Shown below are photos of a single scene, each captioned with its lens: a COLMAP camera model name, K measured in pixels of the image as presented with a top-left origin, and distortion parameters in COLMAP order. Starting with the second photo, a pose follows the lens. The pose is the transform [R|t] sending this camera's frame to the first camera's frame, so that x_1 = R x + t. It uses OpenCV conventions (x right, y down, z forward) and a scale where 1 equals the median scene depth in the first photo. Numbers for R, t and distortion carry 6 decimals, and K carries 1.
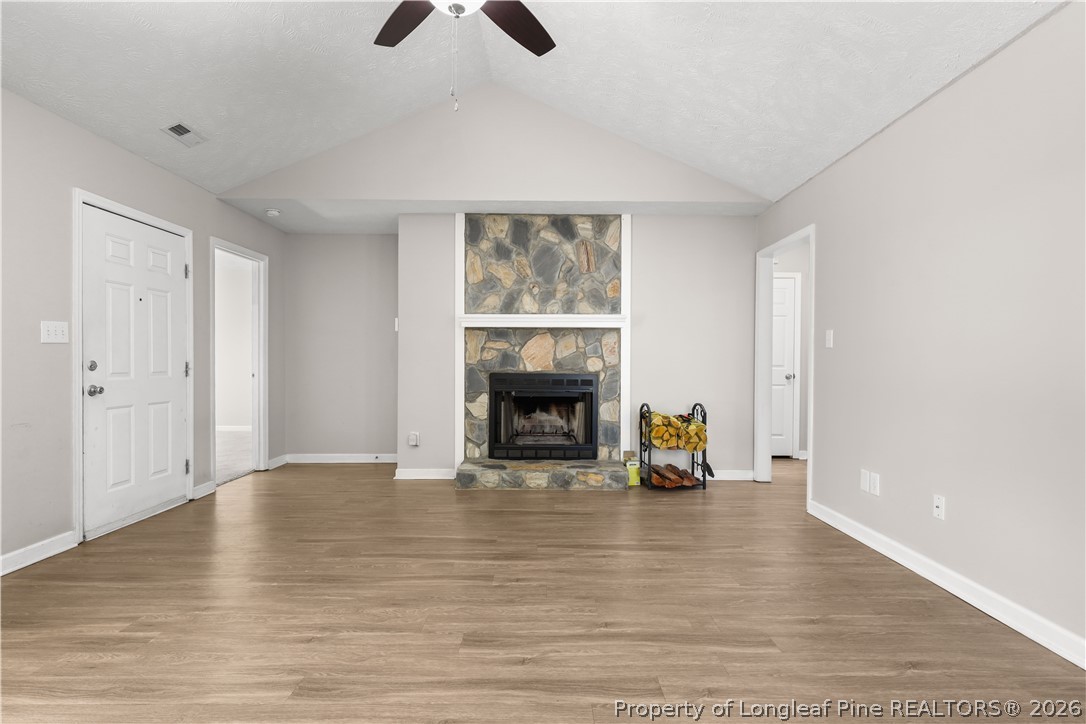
lens RADIAL K [[536.7, 0, 544.4], [0, 536.7, 366.2], [0, 0, 1]] dist [0.000034, -0.000443]
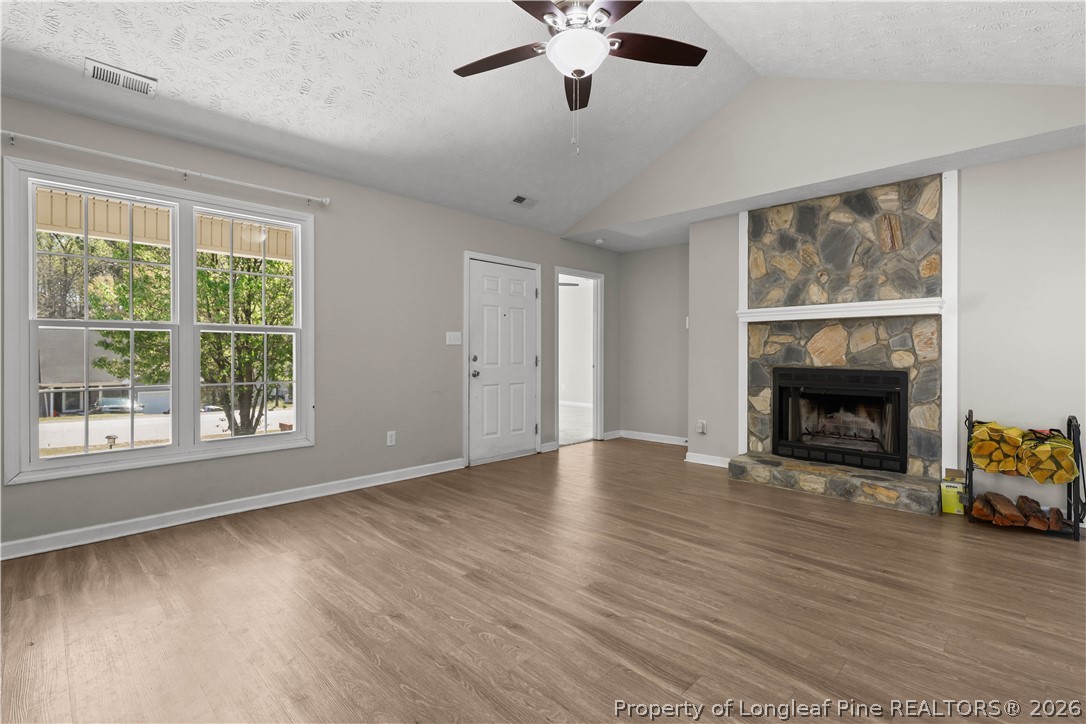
lens RADIAL K [[500.0, 0, 543.2], [0, 500.0, 353.9], [0, 0, 1]] dist [0.001010, 0.000014]
pose [[0.710042, -0.002415, -0.704155, 0.245736], [-0.006517, 0.999929, -0.010001, -0.000241], [0.704129, 0.011690, 0.709976, 0.051191]]
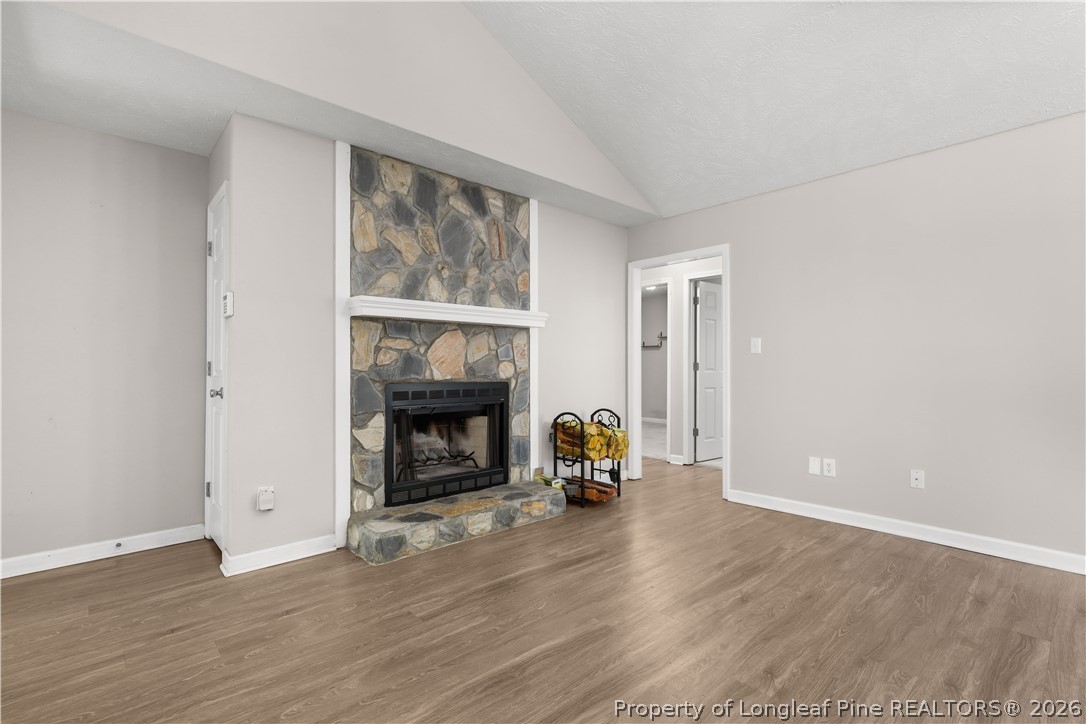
lens RADIAL K [[503.9, 0, 543.0], [0, 503.9, 362.0], [0, 0, 1]] dist [0.002207, 0.000471]
pose [[0.737131, 0.001086, 0.675749, -0.395555], [0.009778, 0.999877, -0.012273, -0.005463], [-0.675679, 0.015654, 0.737030, 0.382976]]
